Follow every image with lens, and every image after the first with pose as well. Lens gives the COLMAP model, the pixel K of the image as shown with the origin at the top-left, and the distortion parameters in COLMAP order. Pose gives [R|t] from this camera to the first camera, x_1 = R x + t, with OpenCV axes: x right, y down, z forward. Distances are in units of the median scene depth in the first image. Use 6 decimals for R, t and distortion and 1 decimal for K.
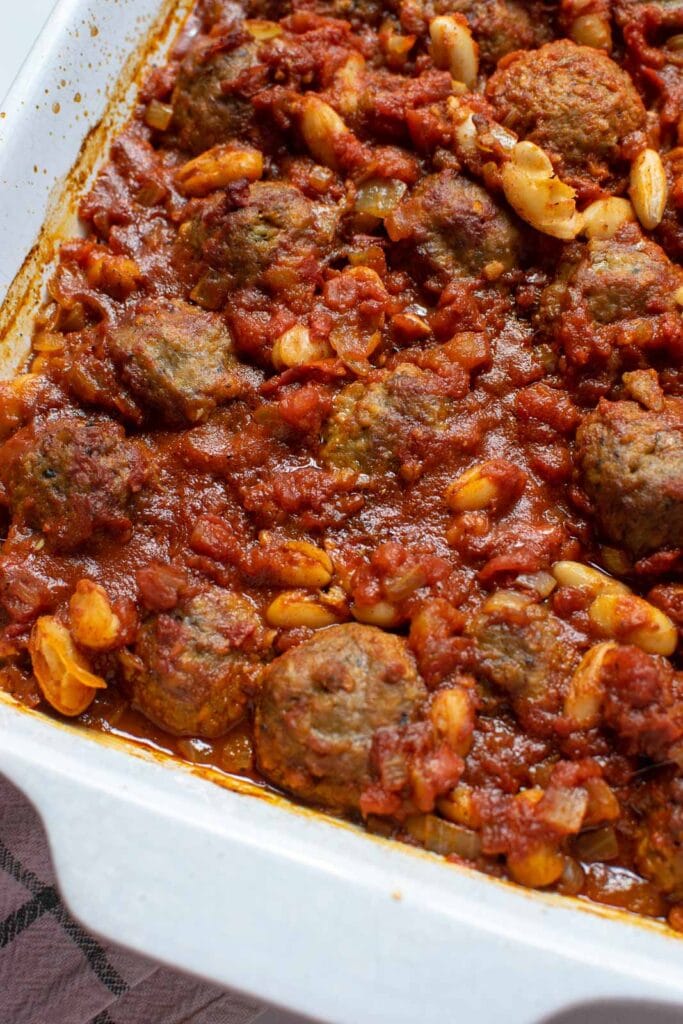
lens RADIAL K [[1568.0, 0, 338.7], [0, 1568.0, 513.6], [0, 0, 1]] dist [-0.193928, 0.000000]
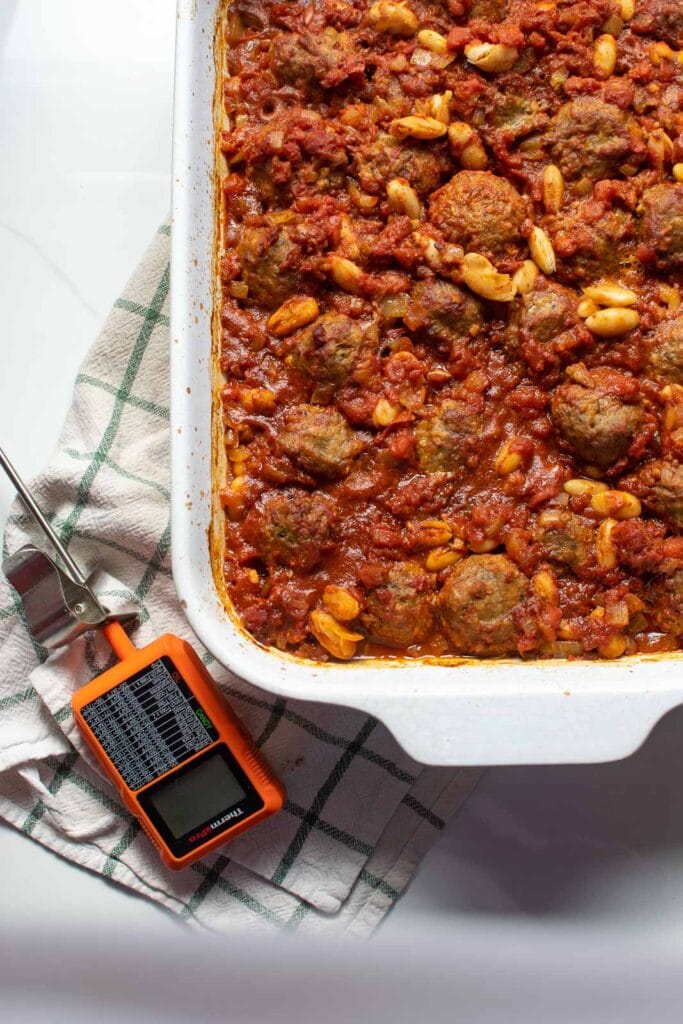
lens RADIAL K [[1568.0, 0, 342.9], [0, 1568.0, 510.5], [0, 0, 1]] dist [-0.193928, 0.000000]
pose [[0.932412, -0.344049, 0.110622, -0.303715], [0.313650, 0.922442, 0.225222, -0.418572], [-0.179530, -0.175303, 0.968007, -0.696528]]
